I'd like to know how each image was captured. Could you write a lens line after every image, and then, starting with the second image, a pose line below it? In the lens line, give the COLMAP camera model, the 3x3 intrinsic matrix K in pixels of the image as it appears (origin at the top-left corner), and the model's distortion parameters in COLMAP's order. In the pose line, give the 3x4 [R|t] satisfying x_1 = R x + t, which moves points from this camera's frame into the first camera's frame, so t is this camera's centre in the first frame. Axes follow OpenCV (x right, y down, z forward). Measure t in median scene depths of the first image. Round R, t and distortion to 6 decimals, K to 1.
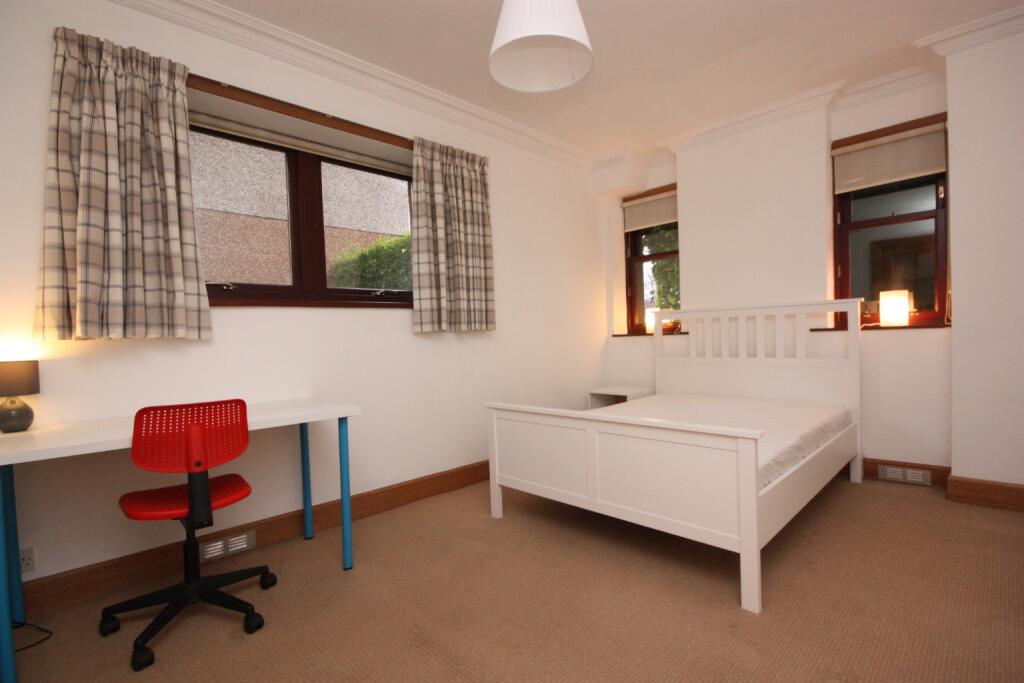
lens RADIAL K [[472.6, 0, 512.6], [0, 472.6, 351.5], [0, 0, 1]] dist [-0.000923, -0.007378]
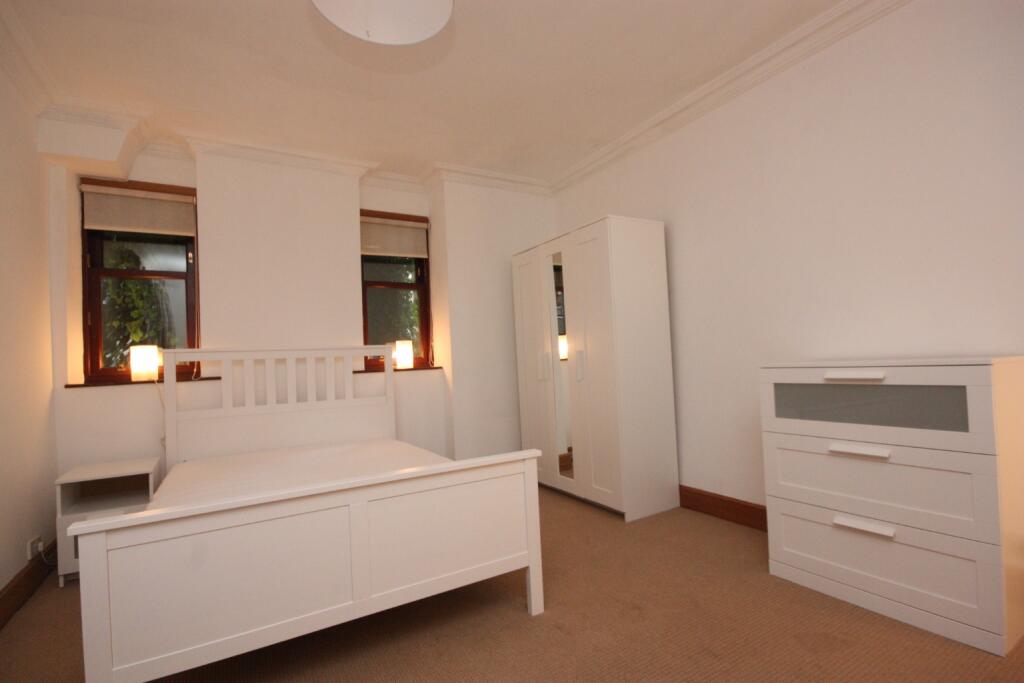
lens RADIAL K [[490.6, 0, 513.5], [0, 490.6, 349.1], [0, 0, 1]] dist [-0.001326, -0.000943]
pose [[0.240257, 0.046769, 0.969582, -0.322986], [0.068054, 0.995569, -0.064886, 0.000085], [-0.968321, 0.081573, 0.236010, 0.324494]]
